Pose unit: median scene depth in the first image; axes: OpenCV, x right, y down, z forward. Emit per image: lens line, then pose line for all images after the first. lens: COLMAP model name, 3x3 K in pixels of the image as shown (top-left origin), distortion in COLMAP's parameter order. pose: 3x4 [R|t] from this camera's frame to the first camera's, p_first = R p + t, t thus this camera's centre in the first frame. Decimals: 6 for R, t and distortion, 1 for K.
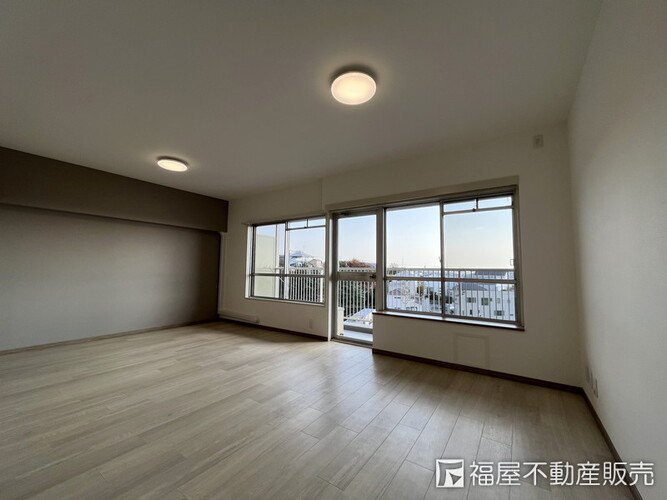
lens RADIAL K [[278.2, 0, 333.5], [0, 278.2, 250.0], [0, 0, 1]] dist [-0.000004, -0.000407]
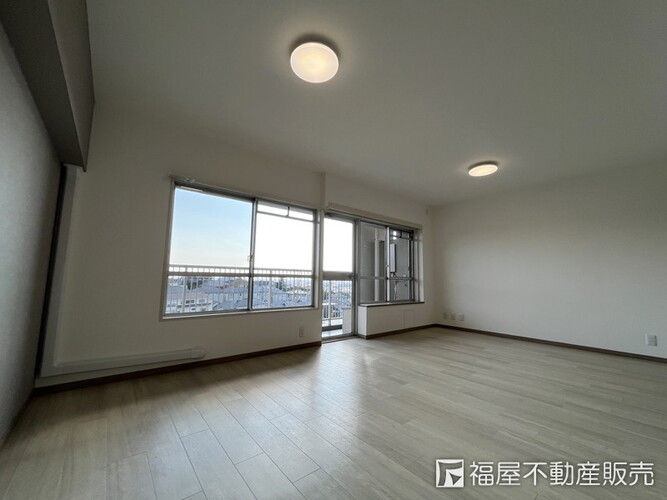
lens RADIAL K [[273.1, 0, 333.5], [0, 273.1, 250.0], [0, 0, 1]] dist [0.001515, 0.000759]
pose [[0.267296, 0.077758, 0.960472, -1.412809], [-0.087739, 0.994563, -0.056101, 0.085837], [-0.959612, -0.069275, 0.272665, 1.089472]]
